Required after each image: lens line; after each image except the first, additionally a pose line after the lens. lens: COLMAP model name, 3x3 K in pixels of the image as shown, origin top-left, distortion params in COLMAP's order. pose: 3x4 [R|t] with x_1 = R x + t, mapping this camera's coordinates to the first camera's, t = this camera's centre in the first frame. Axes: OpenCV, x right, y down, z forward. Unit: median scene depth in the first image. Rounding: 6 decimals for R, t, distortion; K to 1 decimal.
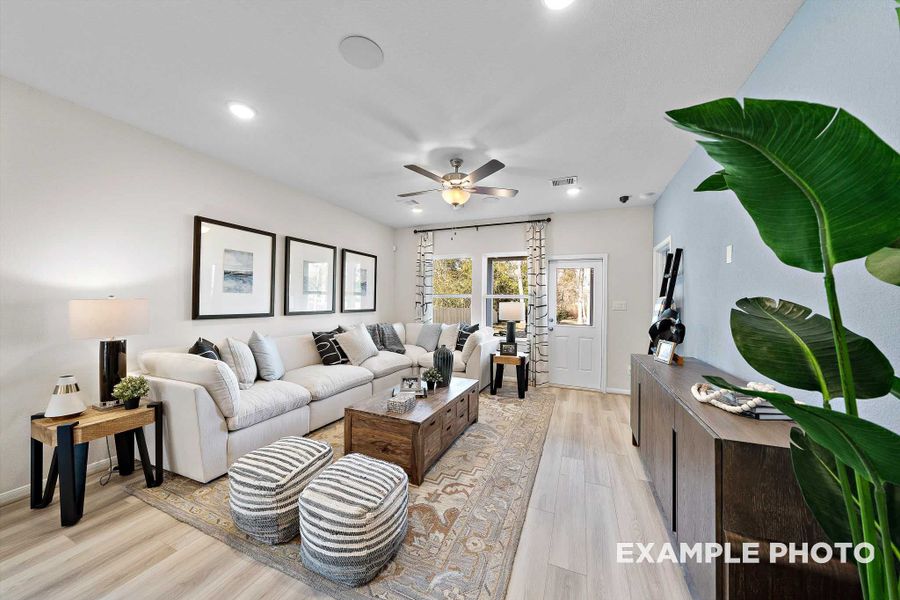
lens RADIAL K [[332.0, 0, 409.1], [0, 332.0, 301.5], [0, 0, 1]] dist [-0.035291, 0.000064]
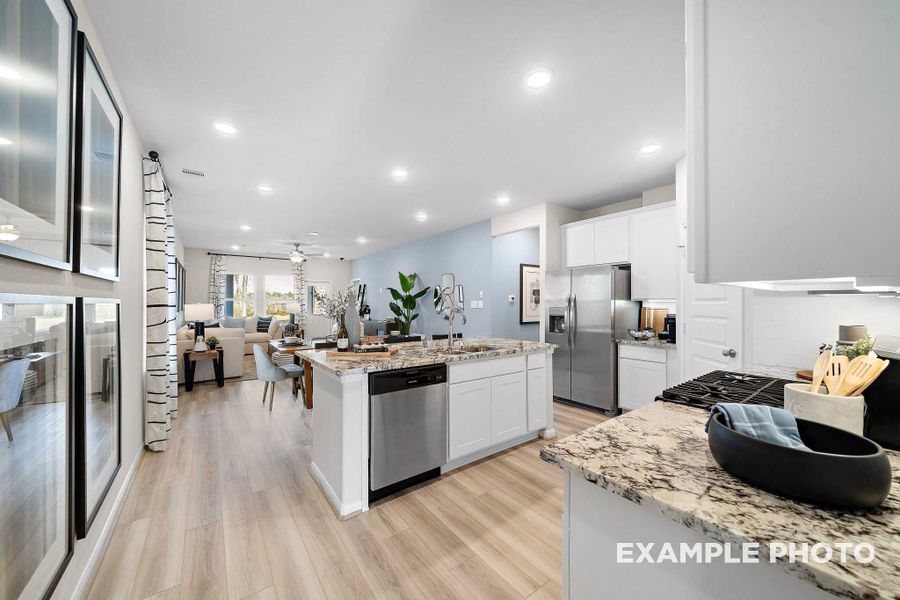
lens RADIAL K [[347.3, 0, 450.0], [0, 347.3, 300.0], [0, 0, 1]] dist [0.000319, 0.000007]
pose [[0.488209, -0.006079, 0.872705, -0.957727], [0.008853, 0.999959, 0.002012, -0.012321], [-0.872682, 0.006744, 0.488243, -0.752566]]
